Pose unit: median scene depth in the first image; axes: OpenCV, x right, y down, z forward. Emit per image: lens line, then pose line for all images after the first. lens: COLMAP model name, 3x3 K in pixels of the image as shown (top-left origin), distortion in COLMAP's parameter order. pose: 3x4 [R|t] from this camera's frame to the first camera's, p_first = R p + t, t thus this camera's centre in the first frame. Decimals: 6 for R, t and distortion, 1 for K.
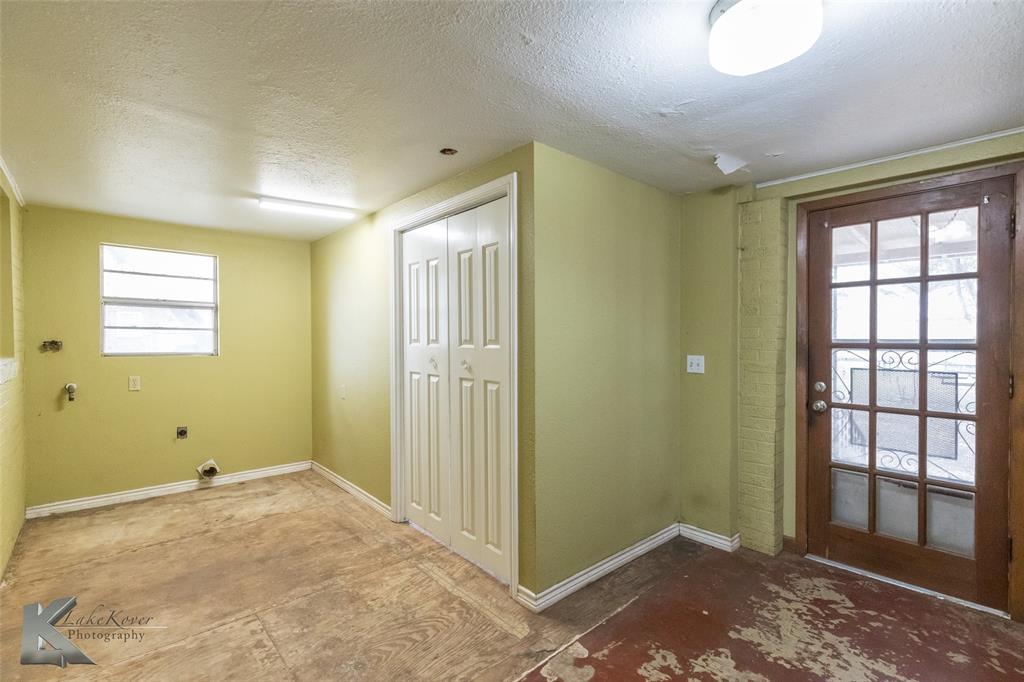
lens RADIAL K [[472.1, 0, 508.8], [0, 472.1, 343.7], [0, 0, 1]] dist [-0.002062, -0.000333]
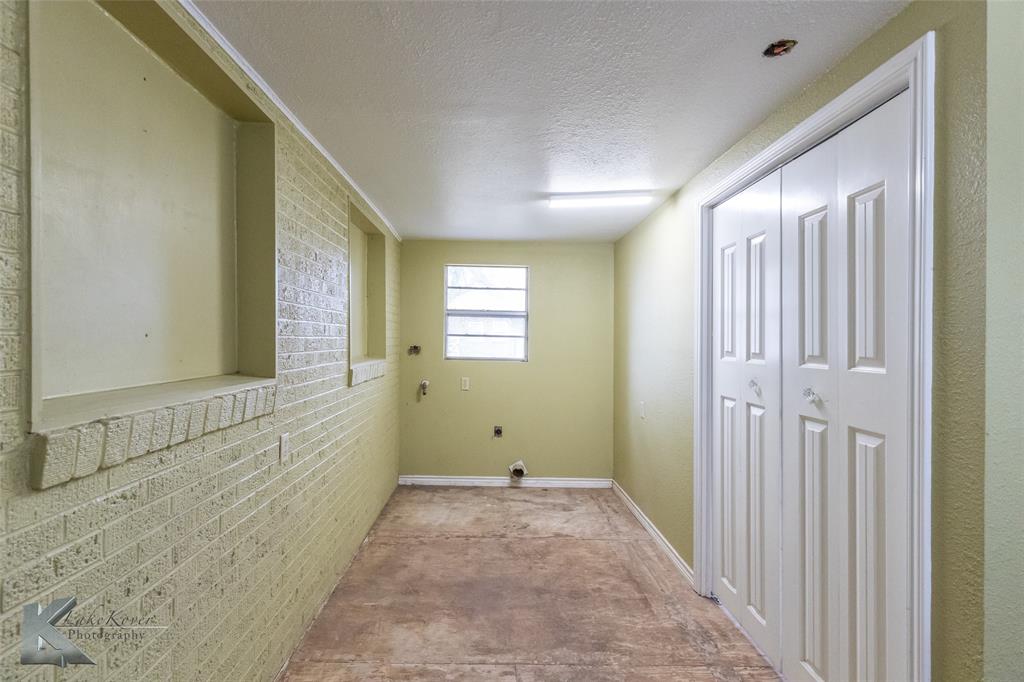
lens RADIAL K [[464.4, 0, 489.9], [0, 464.4, 341.4], [0, 0, 1]] dist [0.003291, 0.000018]
pose [[0.755147, 0.007288, -0.655515, -0.008988], [-0.018178, 0.999787, -0.009825, -0.010680], [0.655304, 0.019335, 0.755118, 0.215229]]
